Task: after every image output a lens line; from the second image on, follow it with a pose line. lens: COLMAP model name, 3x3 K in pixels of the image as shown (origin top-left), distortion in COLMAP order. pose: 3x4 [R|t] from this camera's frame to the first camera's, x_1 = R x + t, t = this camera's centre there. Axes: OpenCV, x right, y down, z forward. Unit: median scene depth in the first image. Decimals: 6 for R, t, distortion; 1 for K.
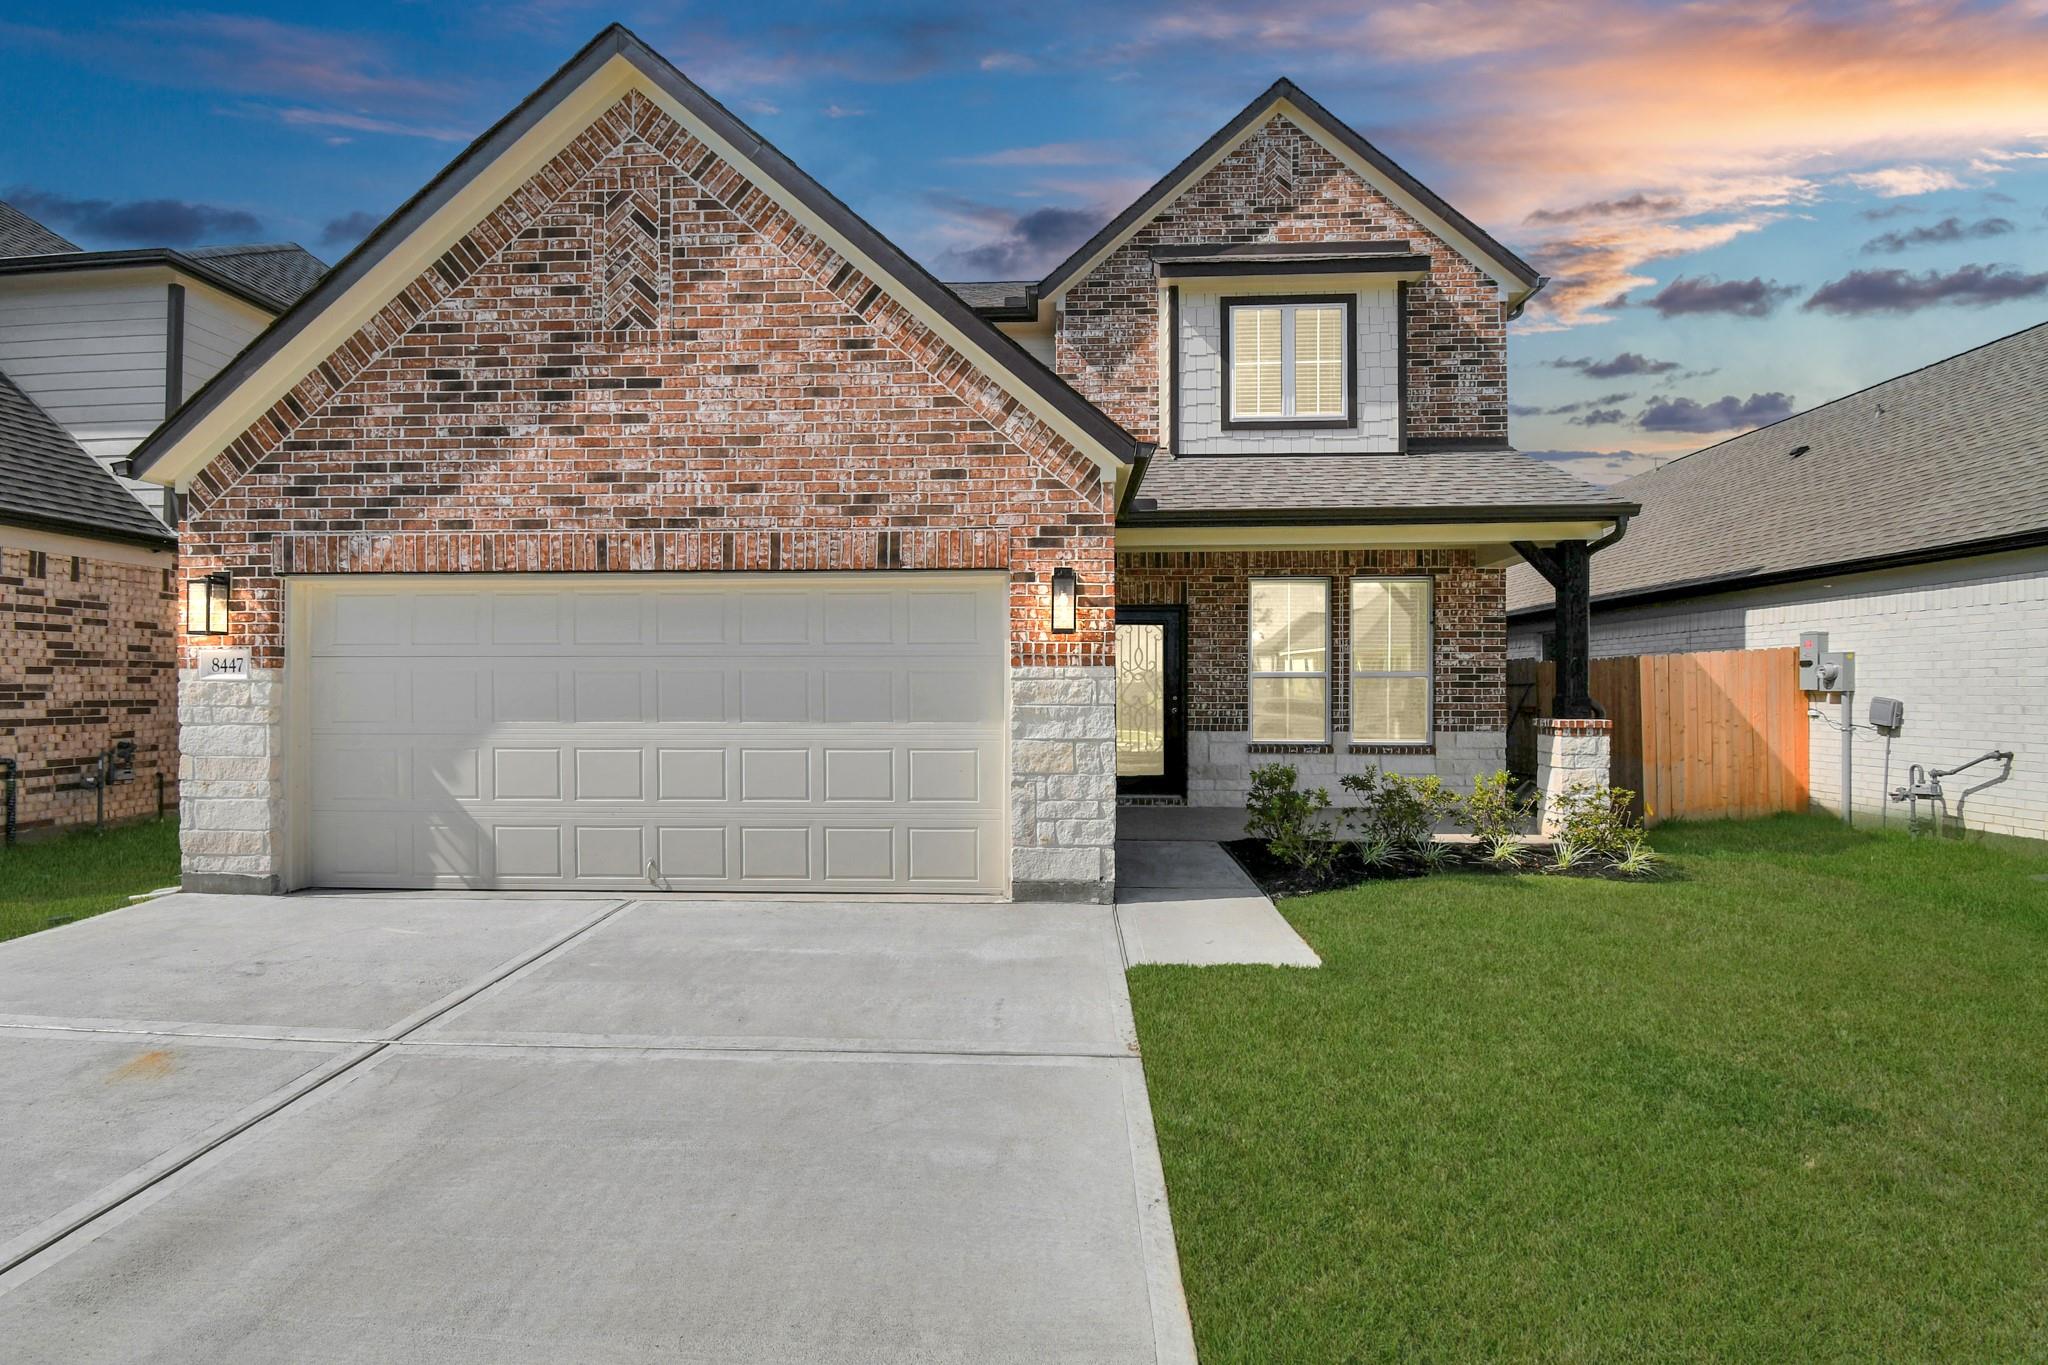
lens RADIAL K [[918.9, 0, 1017.4], [0, 918.9, 695.0], [0, 0, 1]] dist [0.017369, -0.021232]
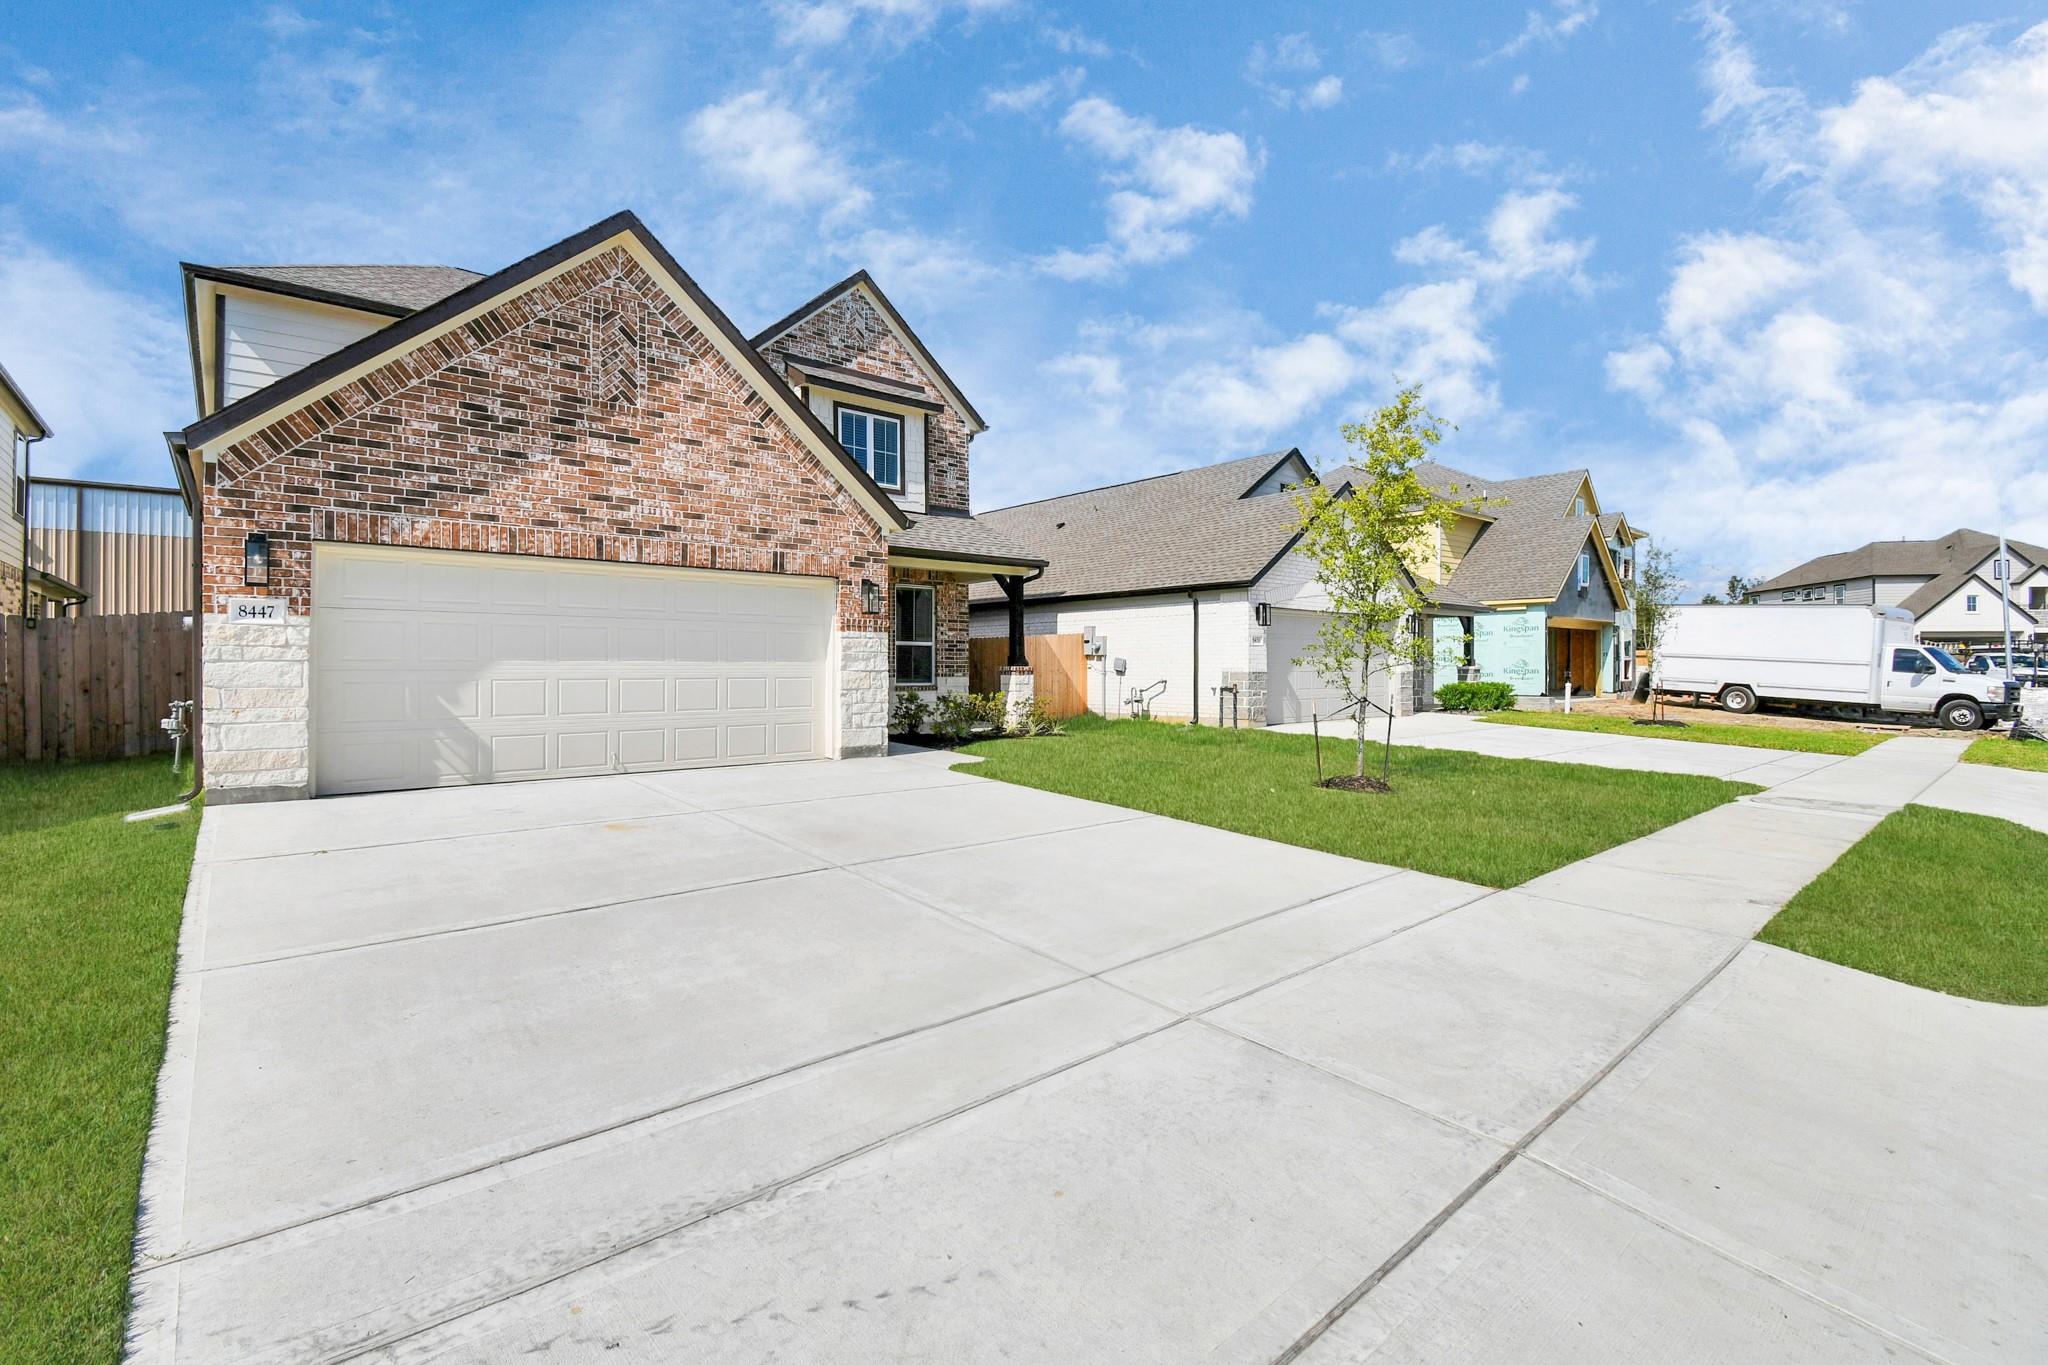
lens RADIAL K [[919.7, 0, 1029.3], [0, 919.7, 695.6], [0, 0, 1]] dist [-0.001826, -0.000499]
pose [[0.719583, -0.020302, 0.694110, -0.989134], [0.004836, 0.999695, 0.024227, 0.054002], [-0.694390, -0.014076, 0.719462, -0.570049]]
